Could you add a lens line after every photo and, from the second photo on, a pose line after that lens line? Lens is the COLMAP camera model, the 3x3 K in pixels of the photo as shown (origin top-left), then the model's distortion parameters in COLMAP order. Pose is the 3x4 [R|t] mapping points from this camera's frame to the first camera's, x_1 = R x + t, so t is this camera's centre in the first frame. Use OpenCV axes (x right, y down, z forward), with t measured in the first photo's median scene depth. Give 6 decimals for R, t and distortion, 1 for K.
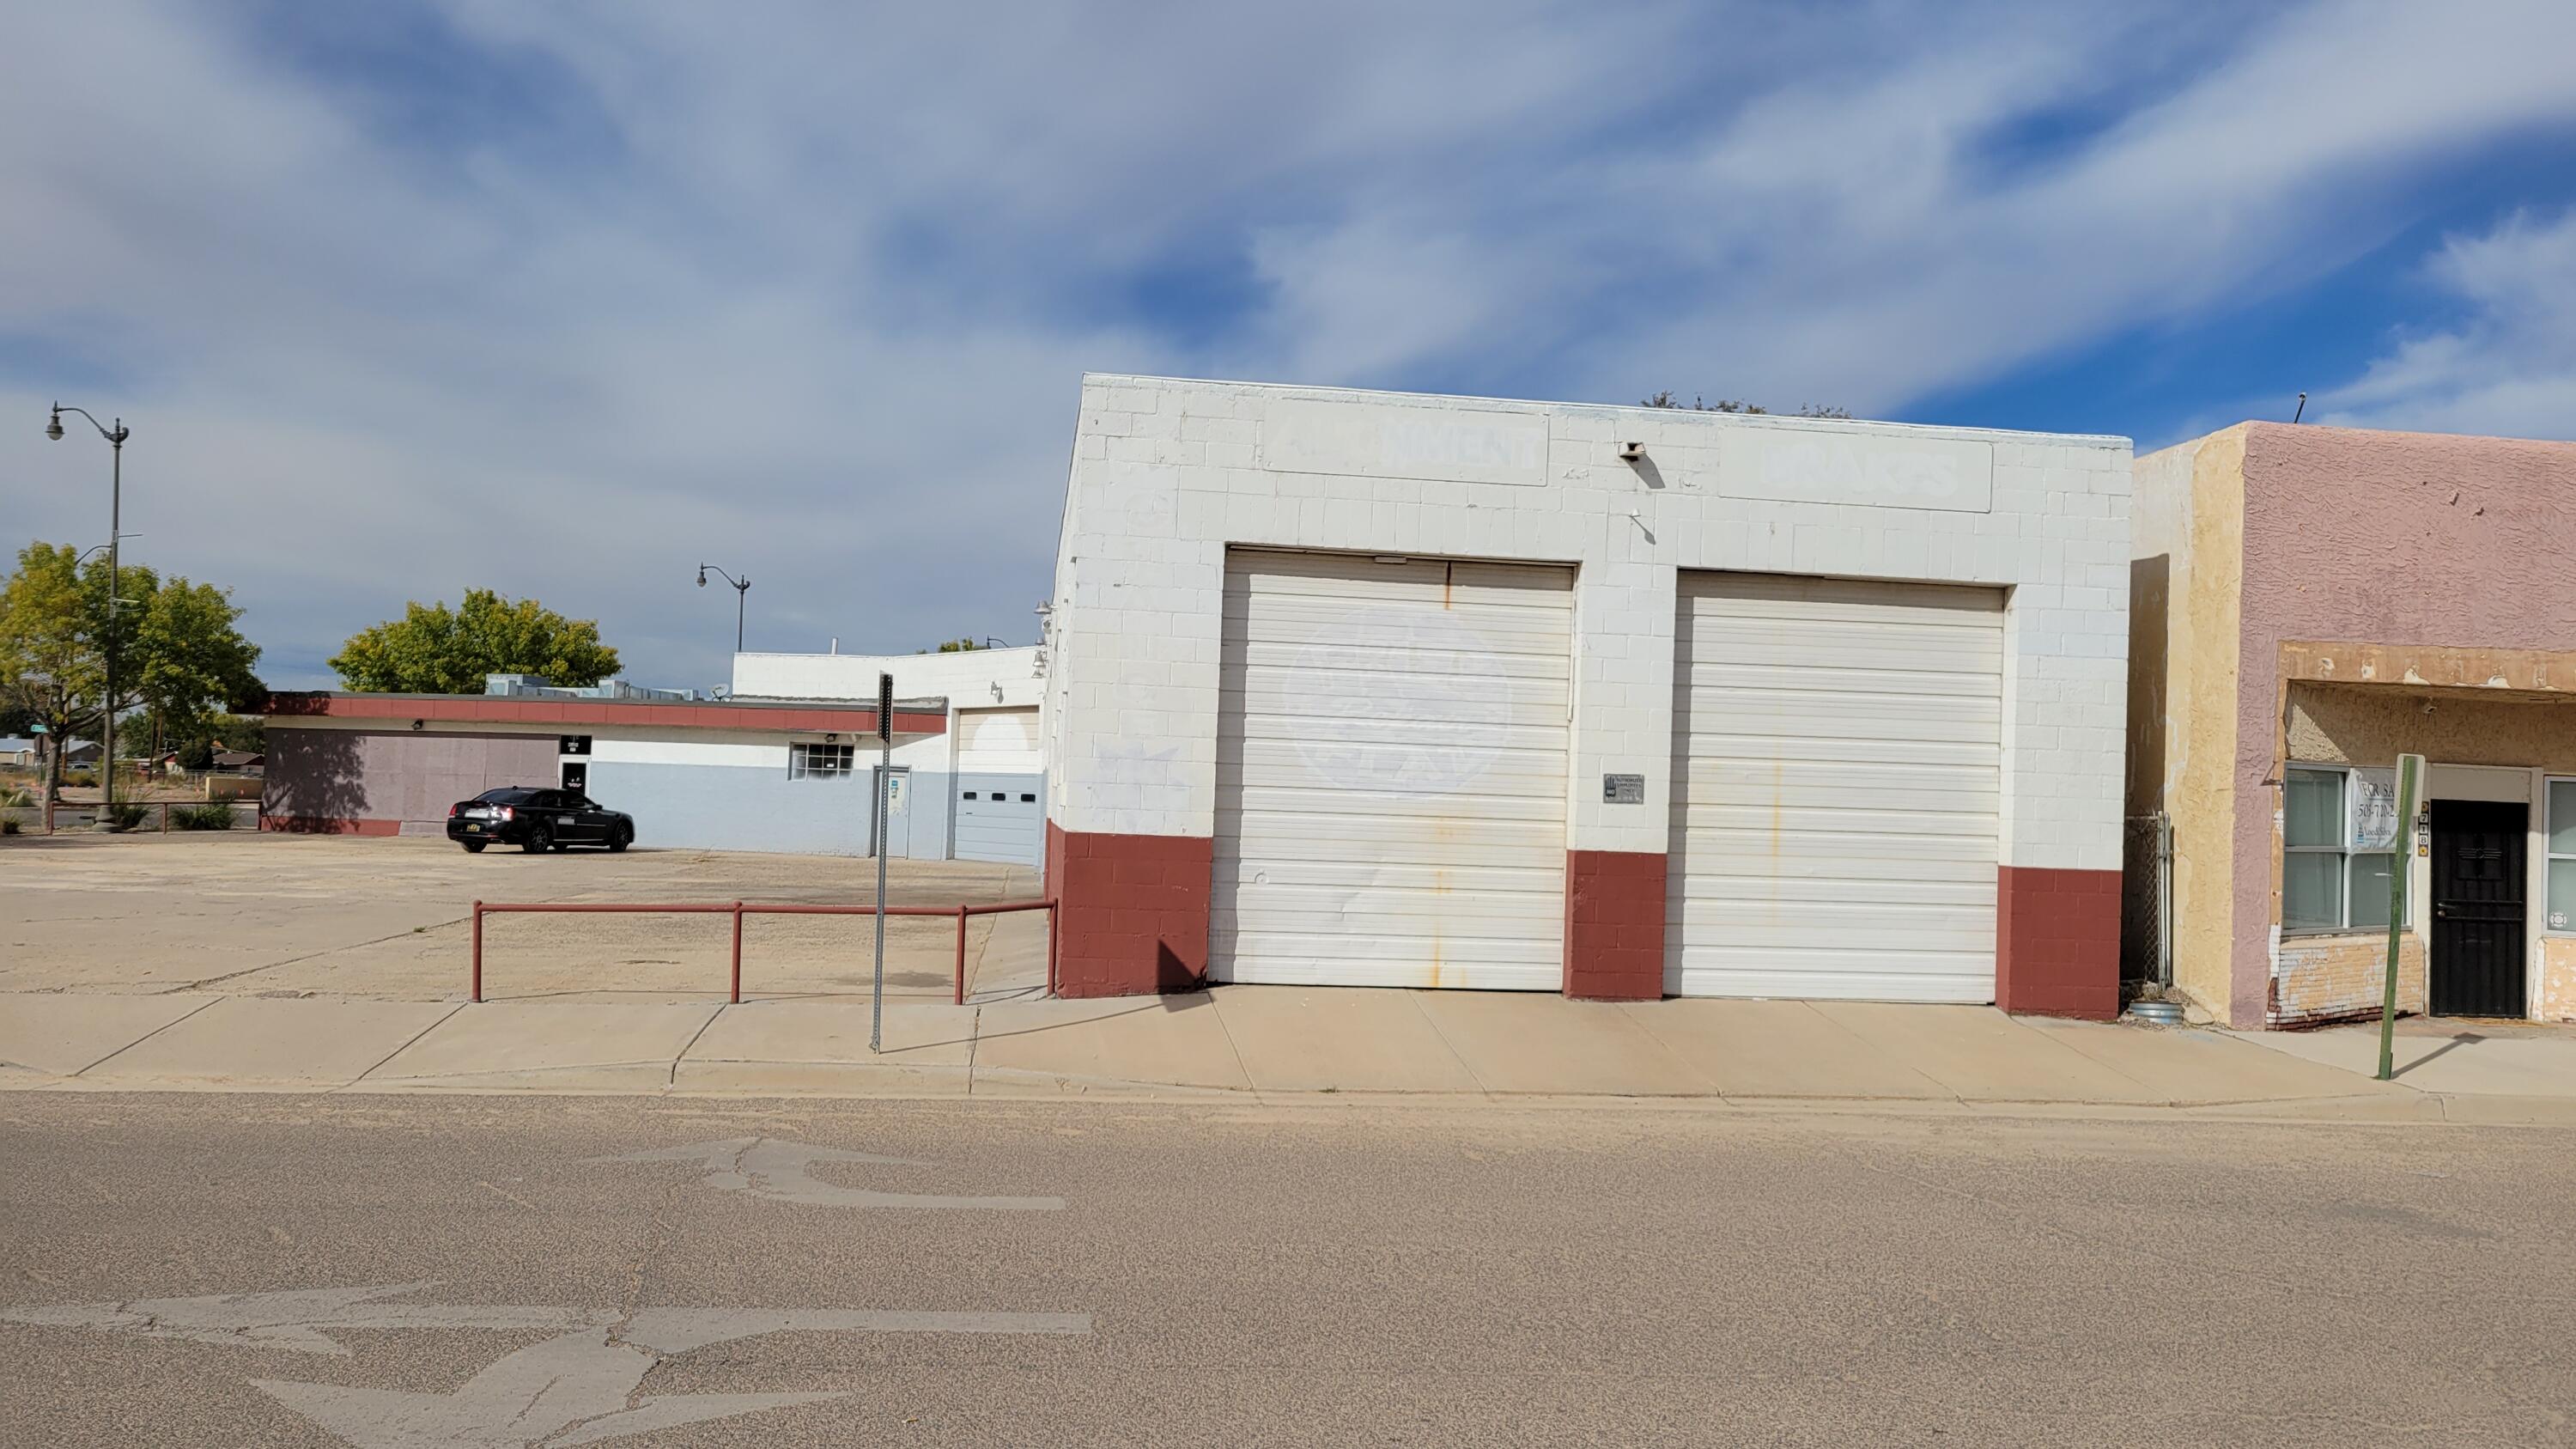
lens RADIAL K [[1891.6, 0, 1288.0], [0, 1891.6, 724.5], [0, 0, 1]] dist [0.026686, -0.006540]
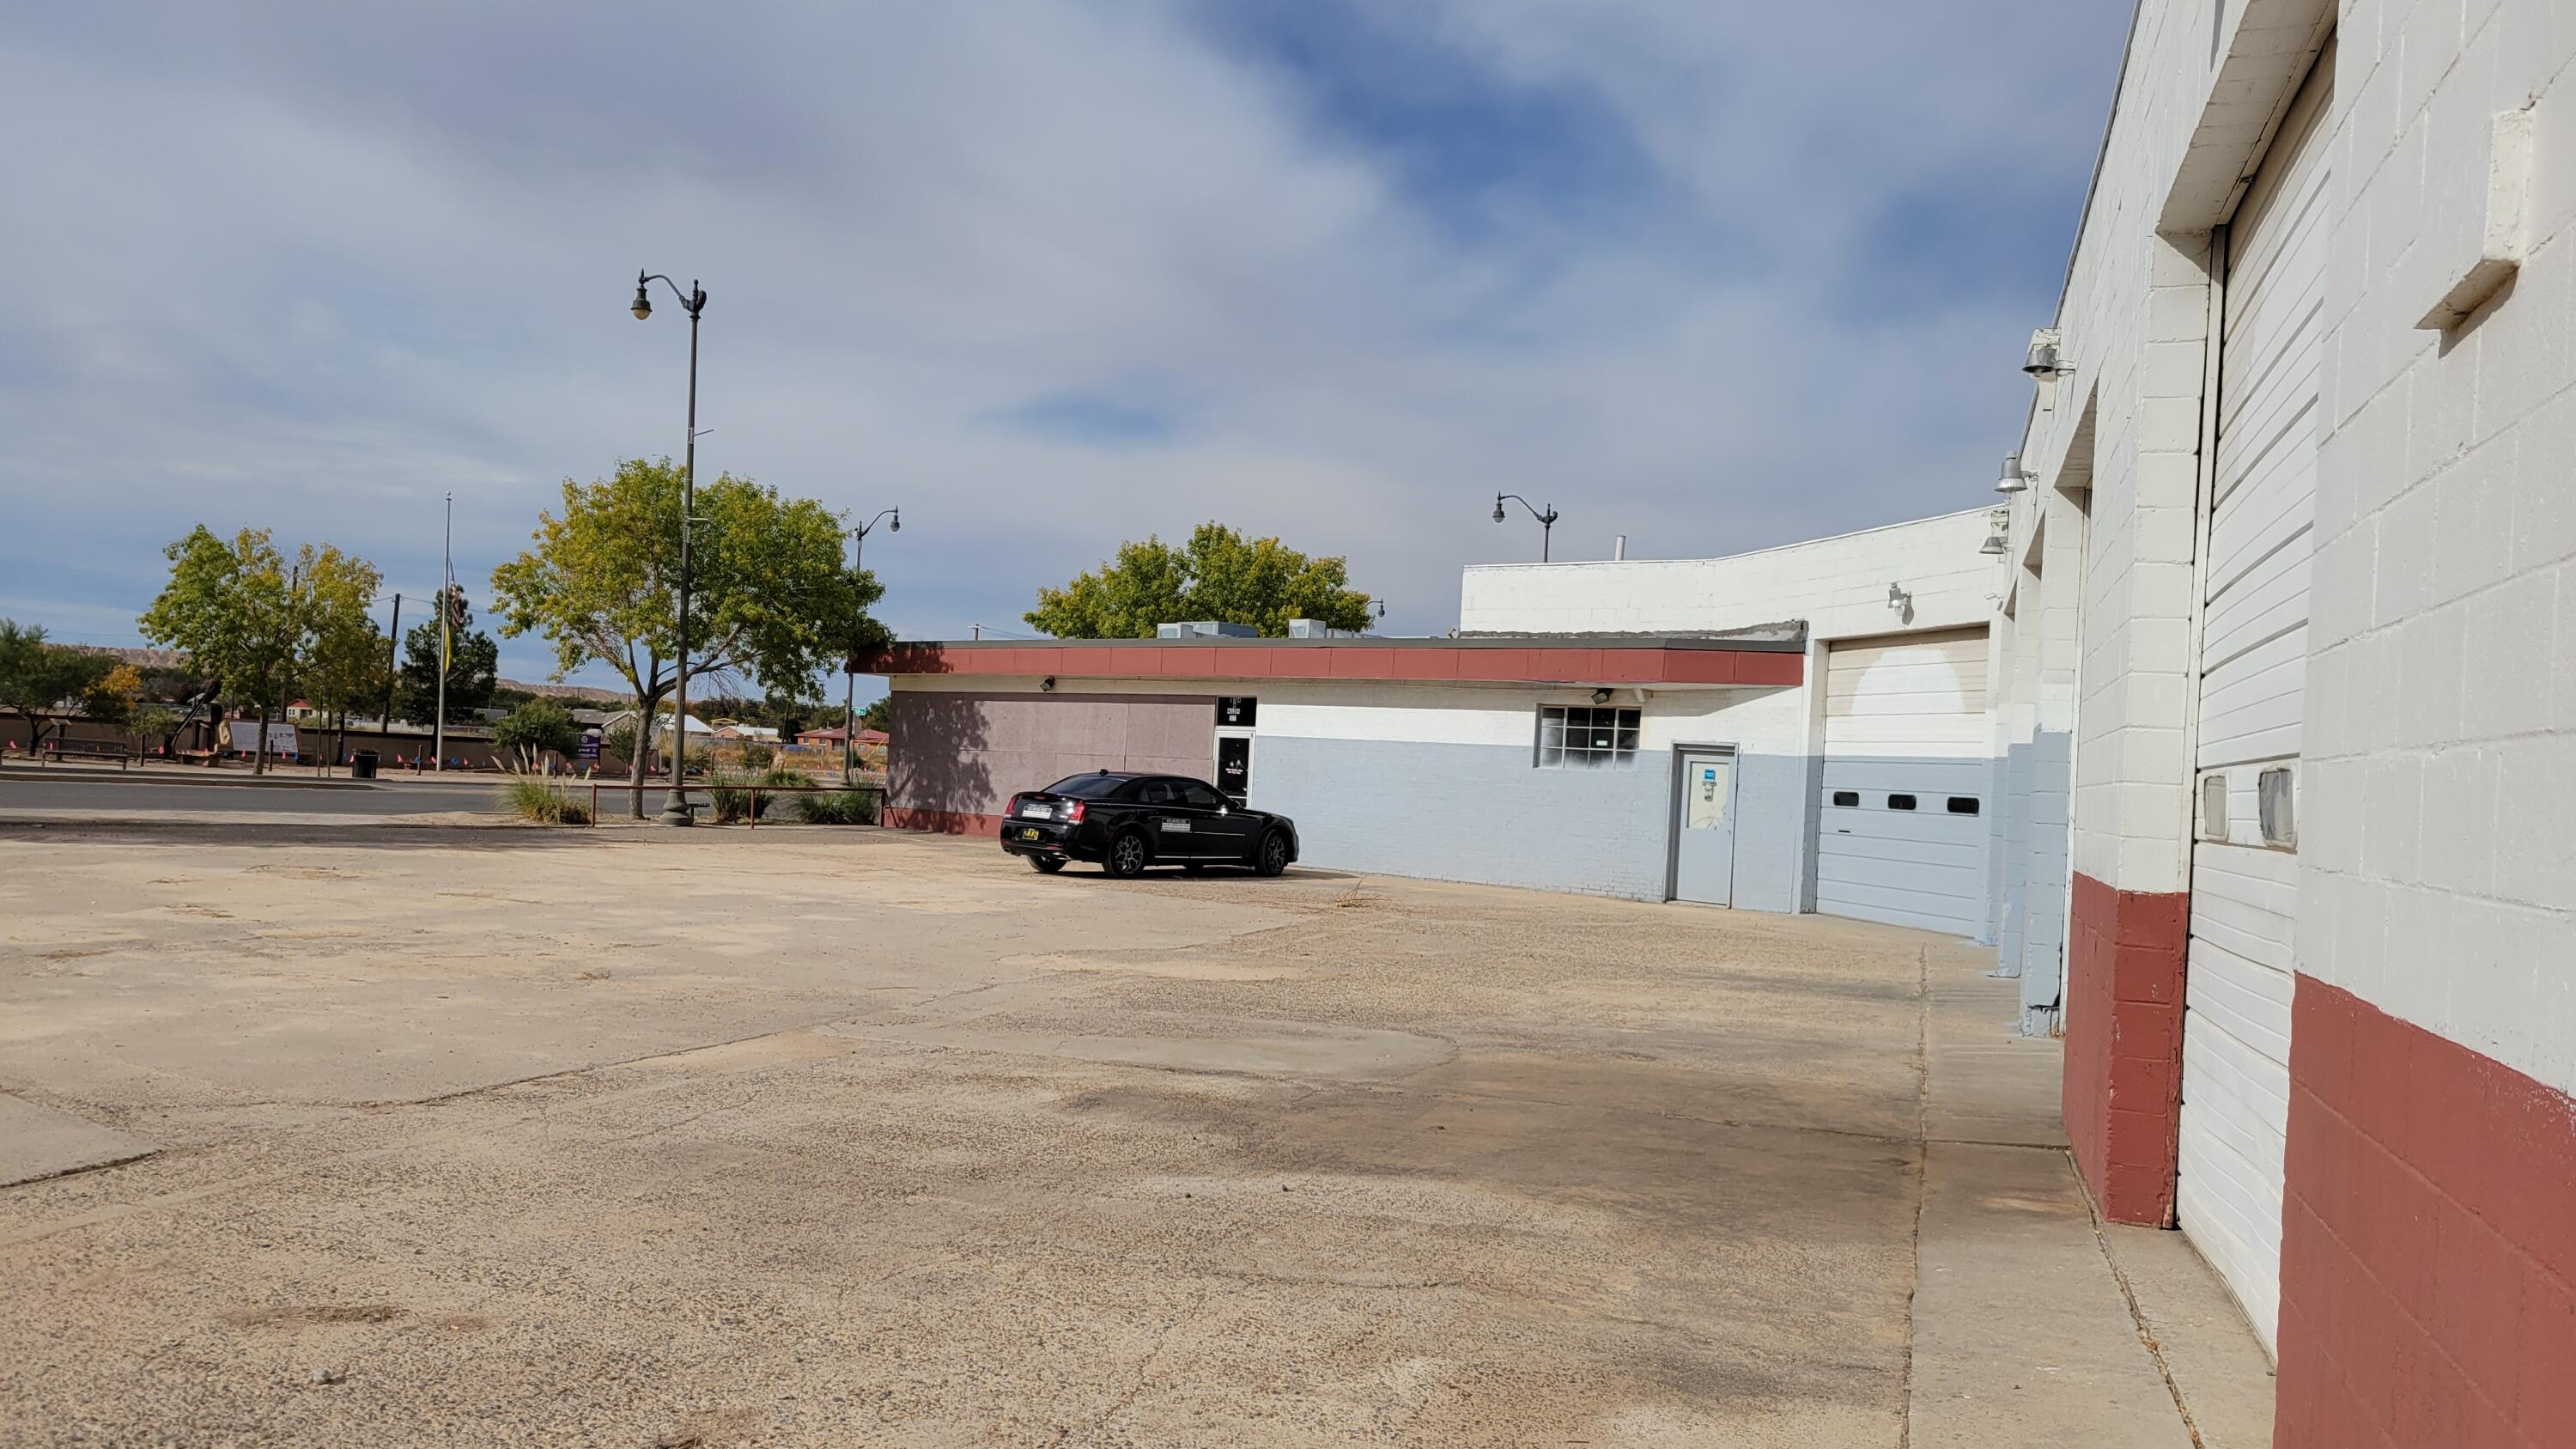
lens RADIAL K [[1913.8, 0, 1232.4], [0, 1913.8, 772.2], [0, 0, 1]] dist [0.039539, -0.000795]
pose [[0.885089, 0.012665, -0.465249, -0.065237], [-0.000854, 0.999672, 0.025589, 0.015426], [0.465420, -0.022251, 0.884810, 0.415907]]
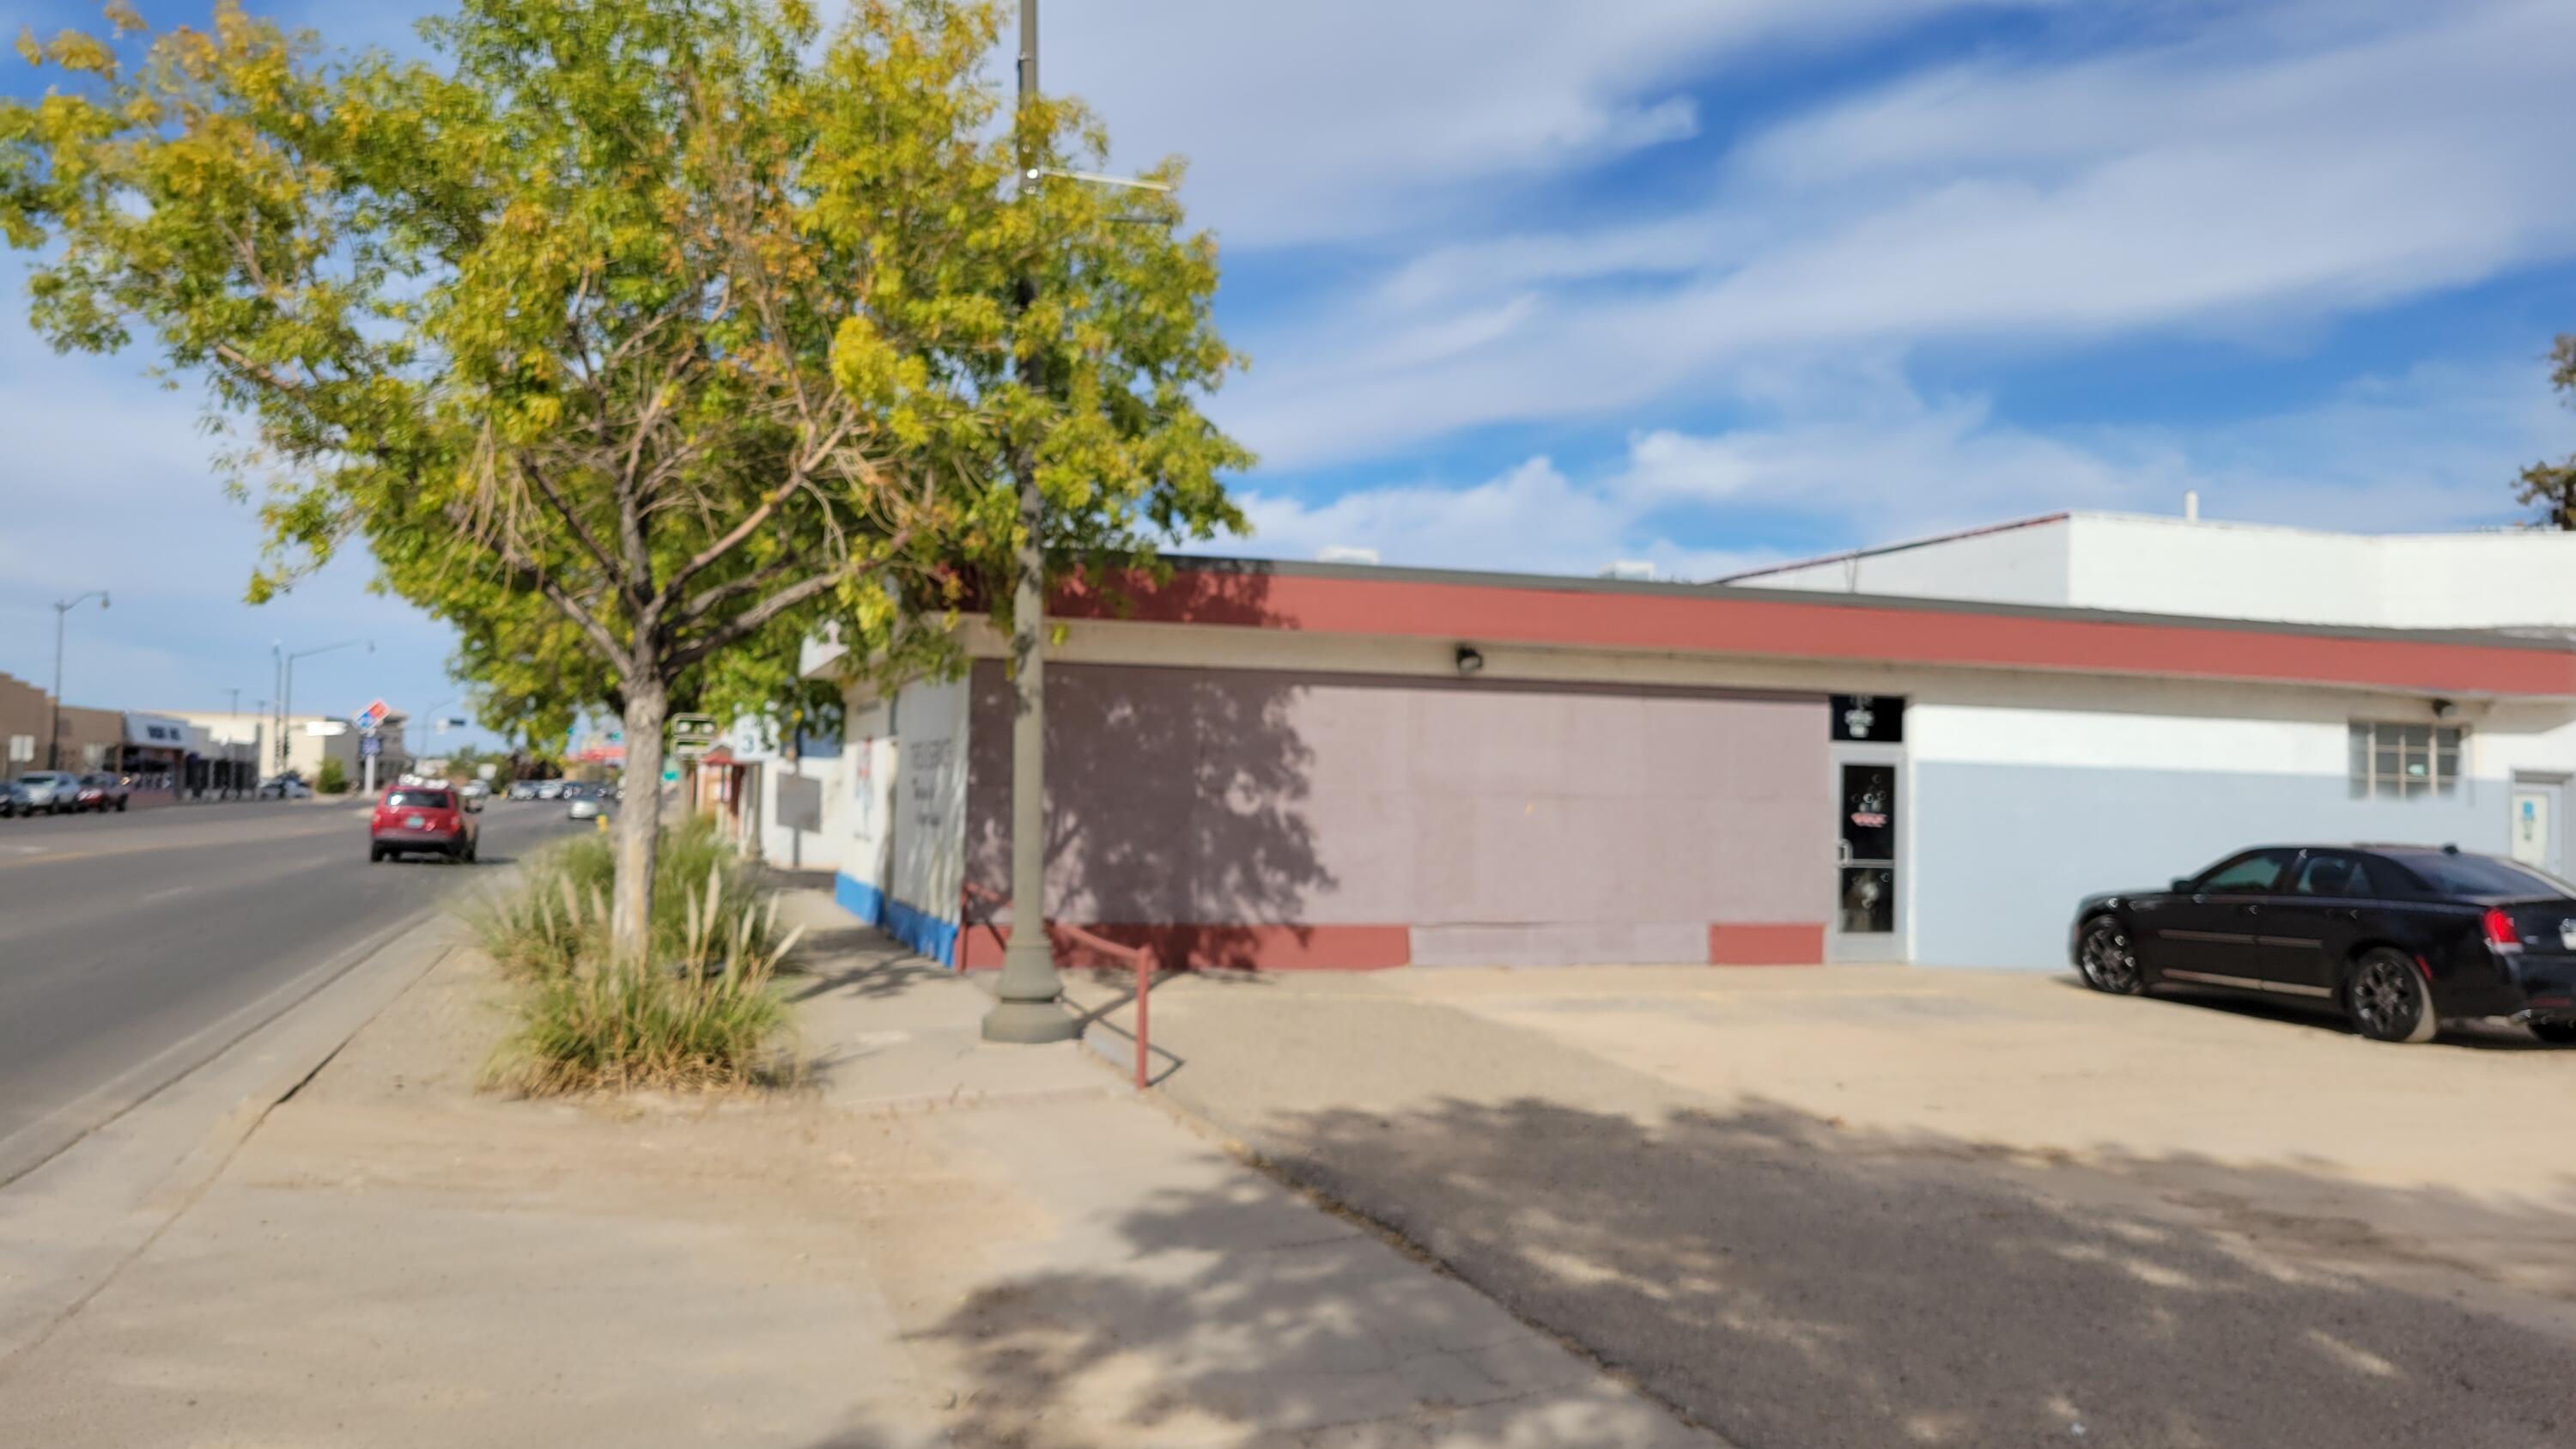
lens RADIAL K [[1932.0, 0, 1202.4], [0, 1932.0, 721.8], [0, 0, 1]] dist [-0.000365, -0.003693]
pose [[0.875999, 0.006292, 0.482272, -0.711299], [-0.016609, 0.999715, 0.017126, 0.007133], [-0.482027, -0.023013, 0.875854, 0.735560]]
